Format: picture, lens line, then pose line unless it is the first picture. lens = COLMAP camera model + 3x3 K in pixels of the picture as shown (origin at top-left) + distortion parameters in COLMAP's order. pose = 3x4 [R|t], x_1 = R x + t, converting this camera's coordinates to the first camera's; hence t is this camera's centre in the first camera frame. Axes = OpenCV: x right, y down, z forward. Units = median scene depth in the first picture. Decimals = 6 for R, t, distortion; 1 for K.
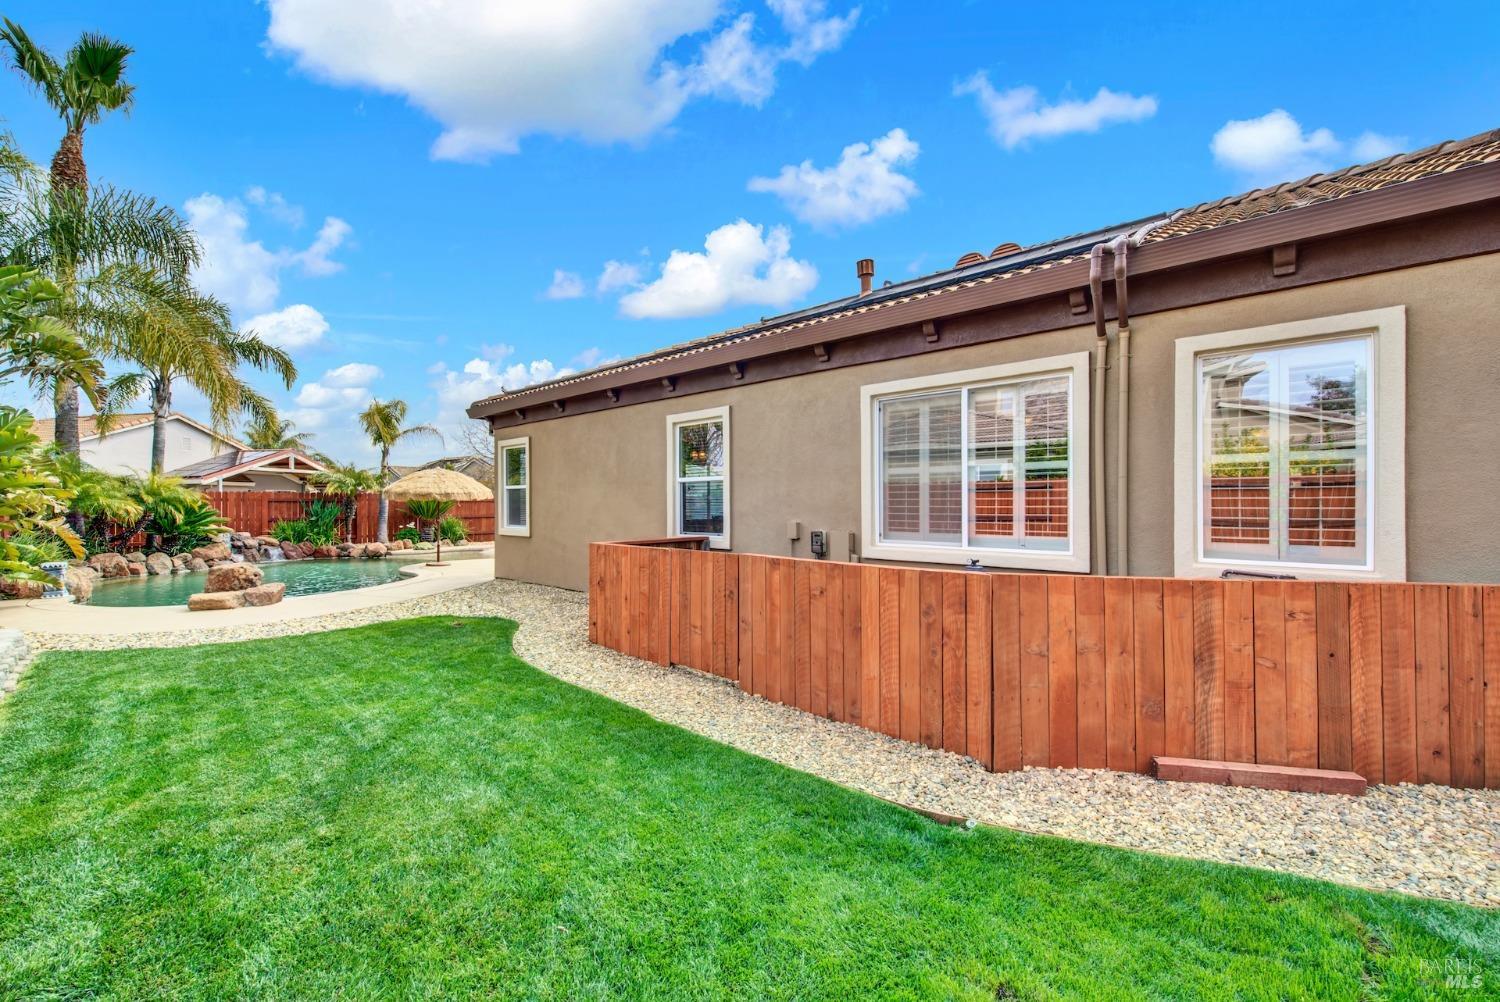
lens RADIAL K [[589.8, 0, 751.3], [0, 589.8, 503.4], [0, 0, 1]] dist [0.000179, 0.000259]
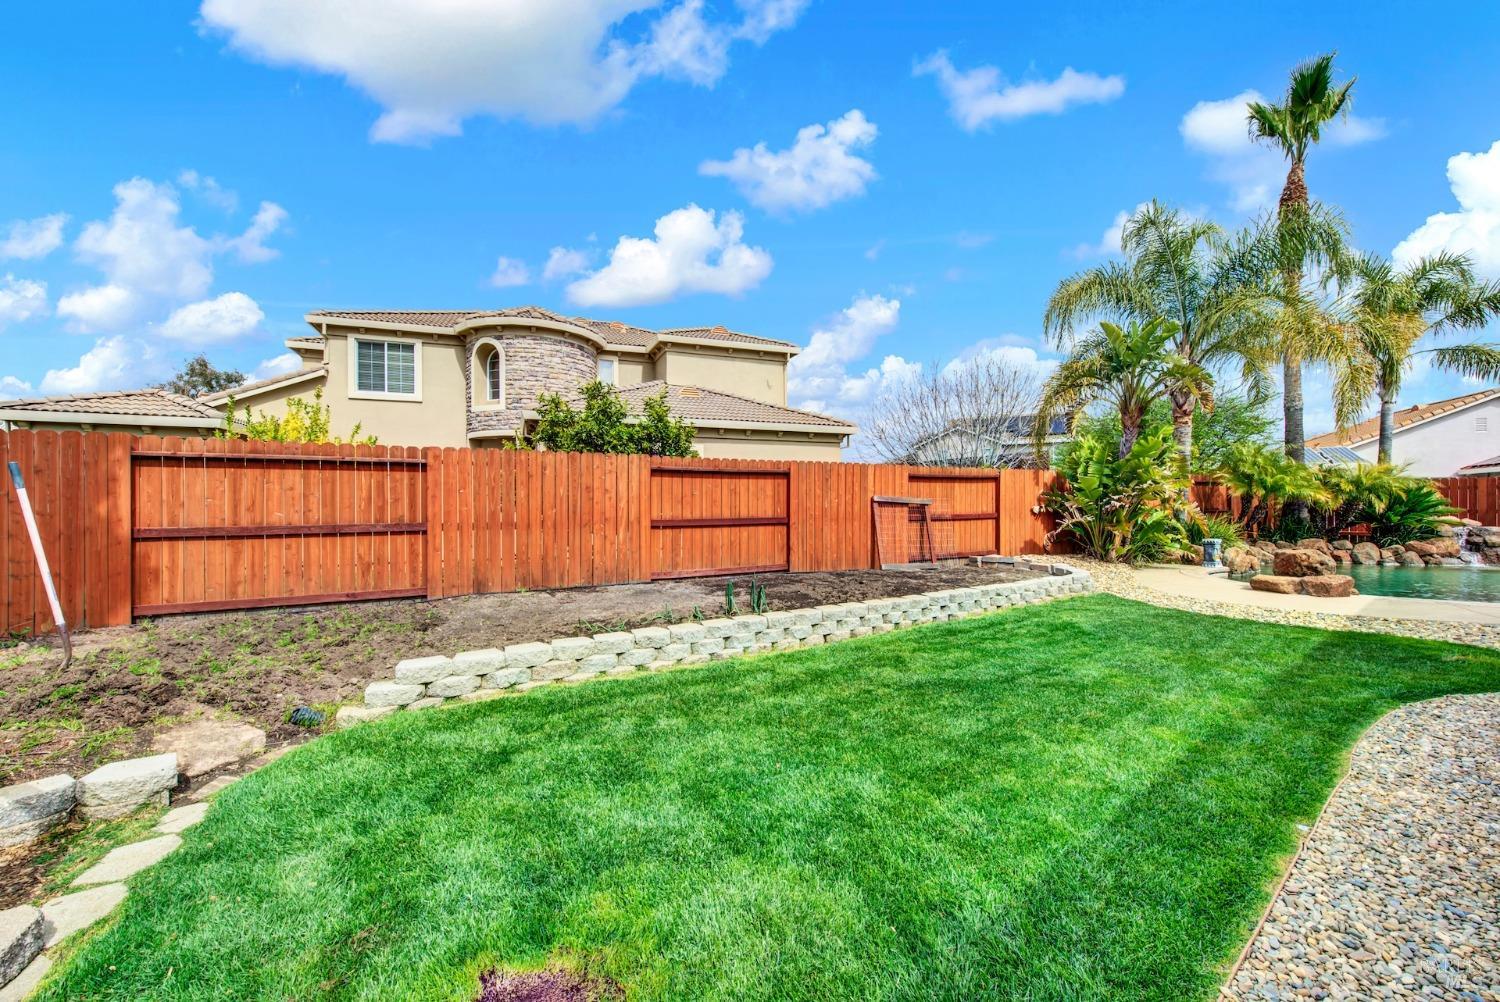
lens RADIAL K [[589.8, 0, 751.3], [0, 589.8, 503.4], [0, 0, 1]] dist [0.000179, 0.000259]
pose [[-0.175774, 0.000635, -0.984430, 0.154011], [0.007983, 0.999968, -0.000781, 0.011353], [0.984398, -0.007996, -0.175773, 0.166815]]
